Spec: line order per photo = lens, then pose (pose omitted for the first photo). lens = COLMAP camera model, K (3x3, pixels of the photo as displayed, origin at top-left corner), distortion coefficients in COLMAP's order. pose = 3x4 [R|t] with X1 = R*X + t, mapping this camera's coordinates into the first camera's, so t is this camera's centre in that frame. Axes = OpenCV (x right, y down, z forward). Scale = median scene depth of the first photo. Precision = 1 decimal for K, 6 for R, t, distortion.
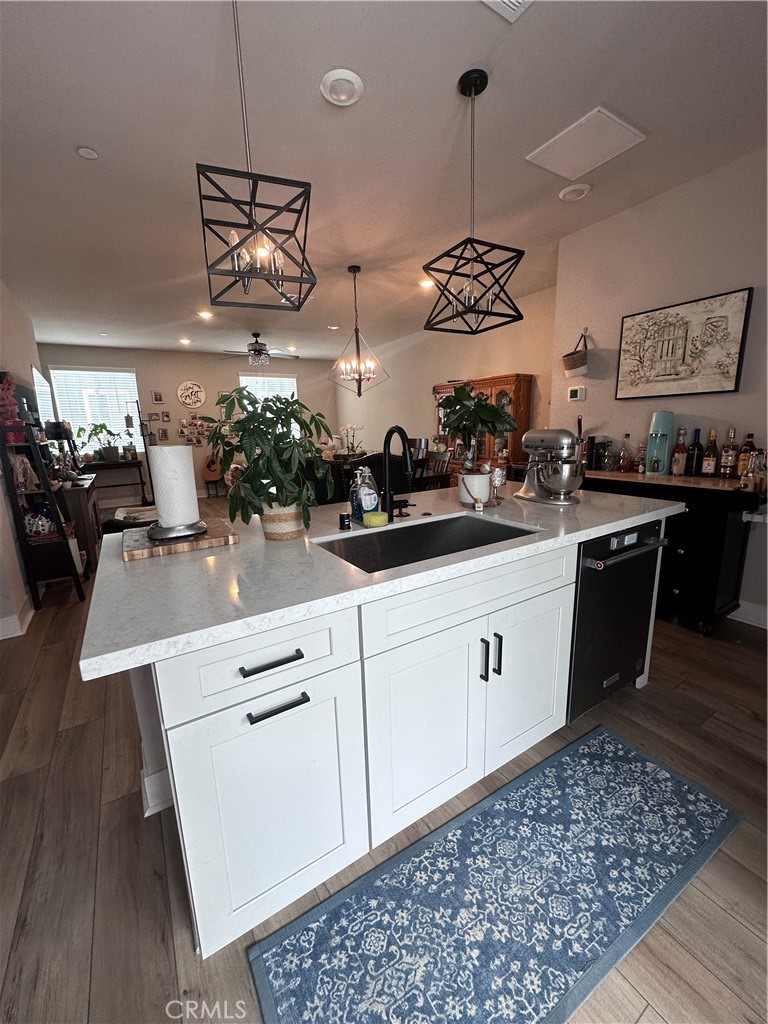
lens RADIAL K [[409.3, 0, 383.2], [0, 409.3, 512.0], [0, 0, 1]] dist [-0.005036, 0.000984]
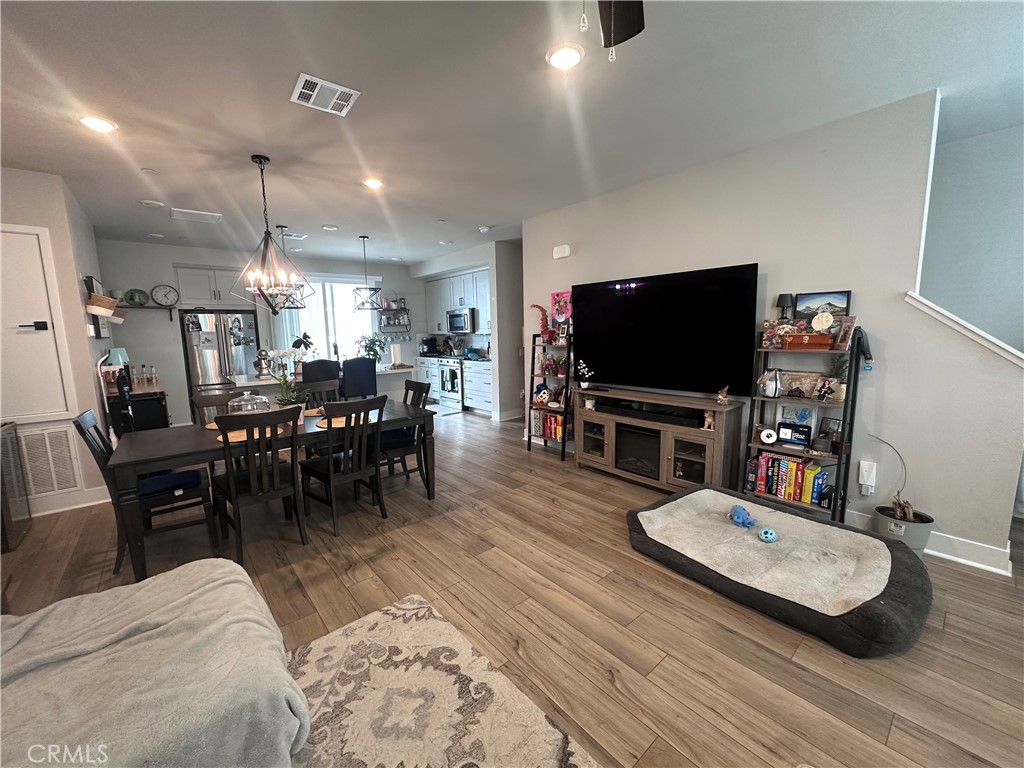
lens RADIAL K [[409.3, 0, 511.7], [0, 409.3, 385.0], [0, 0, 1]] dist [-0.005036, 0.000984]
pose [[-0.989072, 0.068375, -0.130620, -0.320878], [0.020406, 0.940918, 0.338019, -0.332859], [0.146015, 0.331659, -0.932031, 1.490463]]
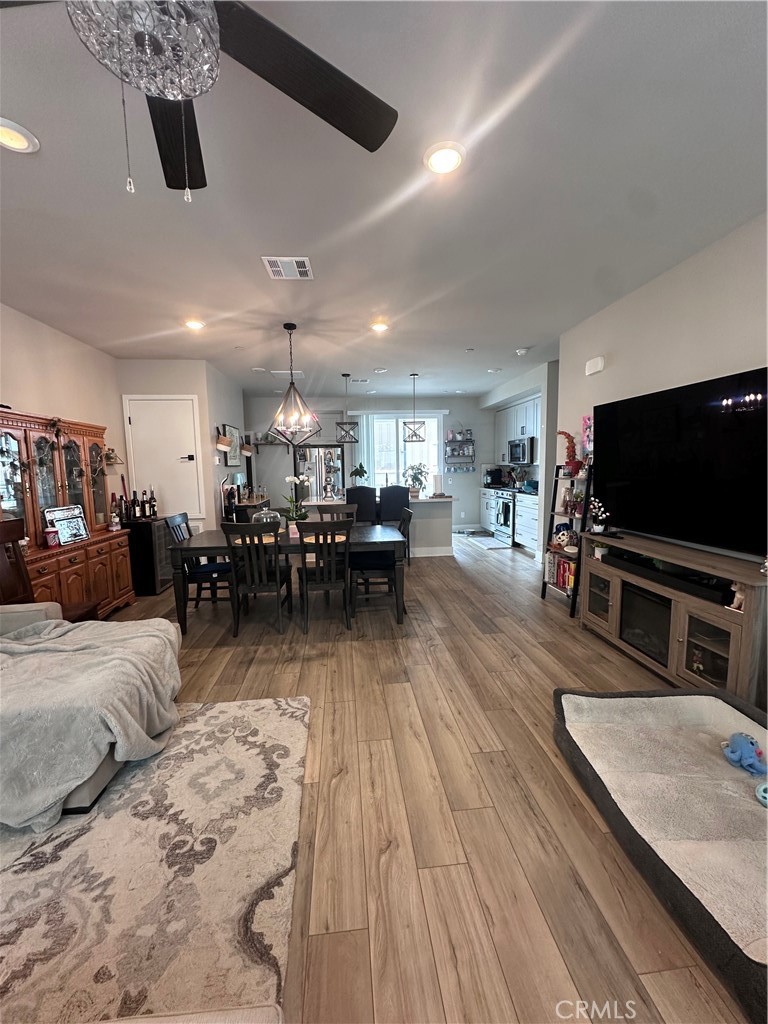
lens RADIAL K [[409.3, 0, 382.1], [0, 409.3, 512.2], [0, 0, 1]] dist [-0.005036, 0.000984]
pose [[-0.892874, -0.005985, 0.450266, -0.559315], [0.135324, 0.950127, 0.280975, -0.310418], [-0.429491, 0.311807, -0.847534, 1.447662]]
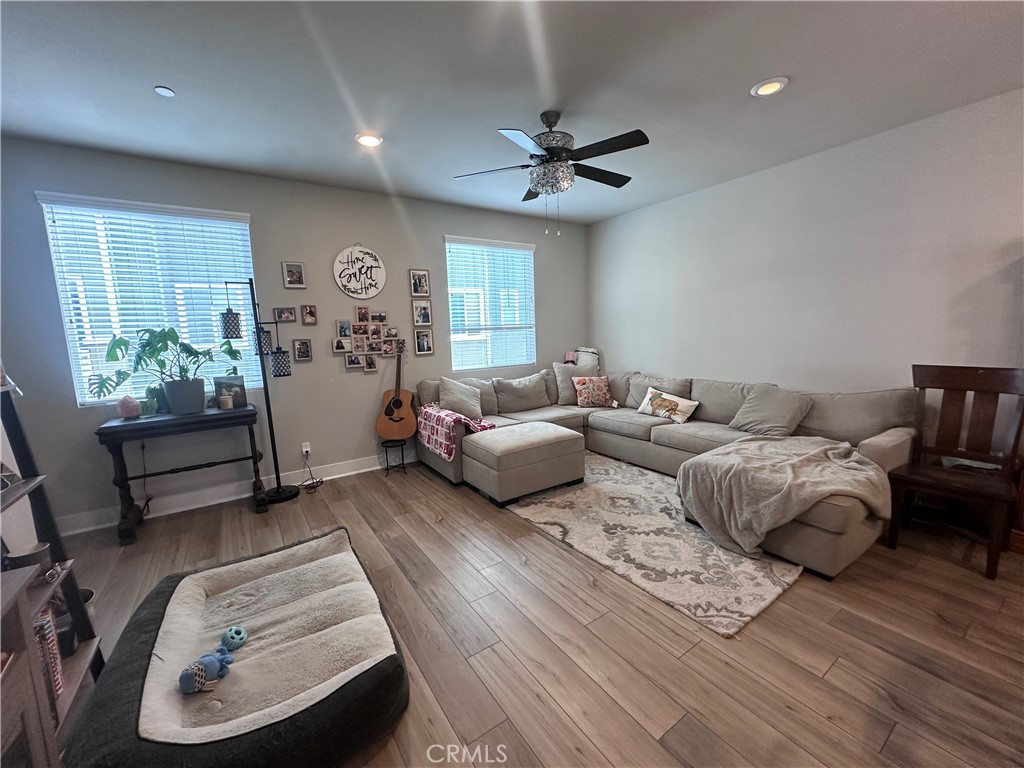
lens RADIAL K [[409.3, 0, 511.4], [0, 409.3, 384.8], [0, 0, 1]] dist [-0.005036, 0.000984]
pose [[0.999504, -0.005493, 0.031011, -0.460677], [0.007776, 0.997230, -0.073976, -0.168257], [-0.030518, 0.074180, 0.996778, 0.769669]]
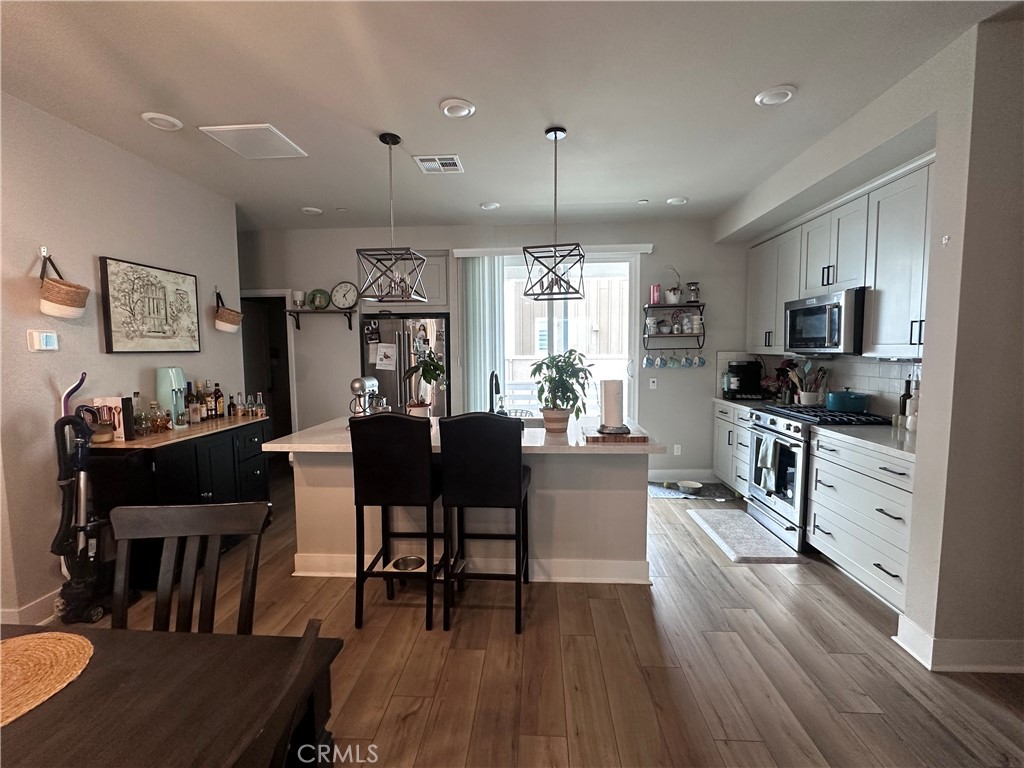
lens RADIAL K [[456.3, 0, 510.1], [0, 456.3, 387.1], [0, 0, 1]] dist [-0.004711, 0.000742]
pose [[-0.809603, -0.014313, 0.586803, -0.372498], [0.151685, 0.960644, 0.232710, -0.185084], [-0.567040, 0.277412, -0.775570, 0.783799]]
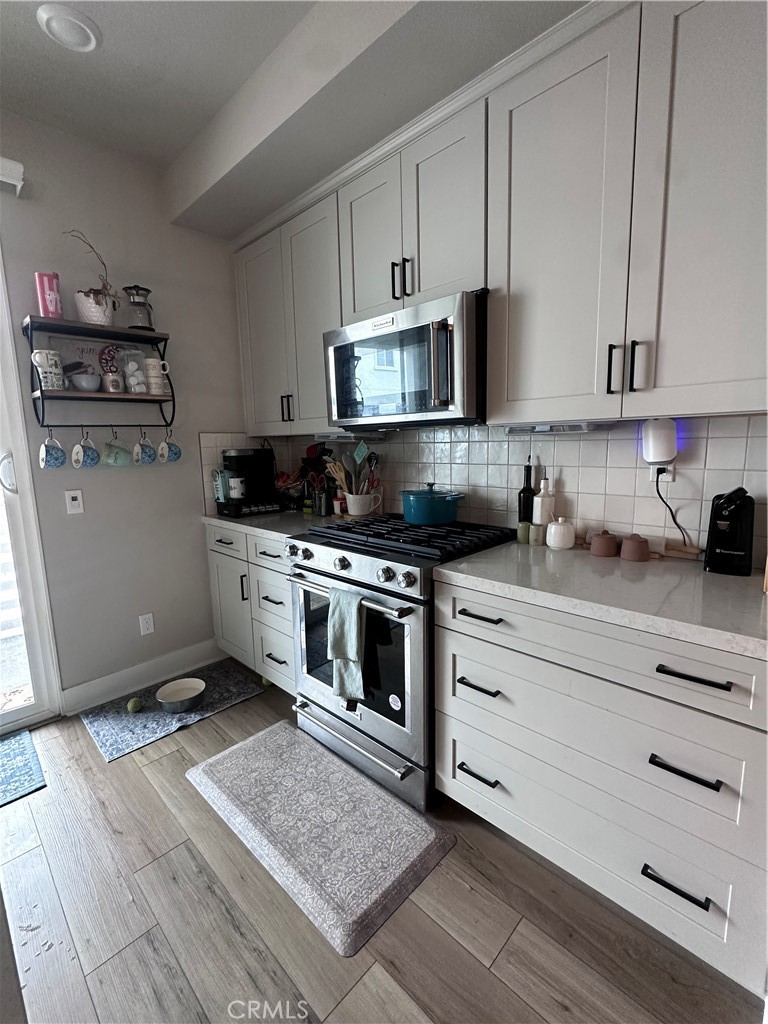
lens RADIAL K [[456.3, 0, 381.4], [0, 456.3, 512.6], [0, 0, 1]] dist [-0.004711, 0.000742]
pose [[-0.972342, 0.083226, -0.218231, -0.245971], [0.000599, 0.935244, 0.354004, -0.070262], [0.233562, 0.344082, -0.909426, 0.341688]]
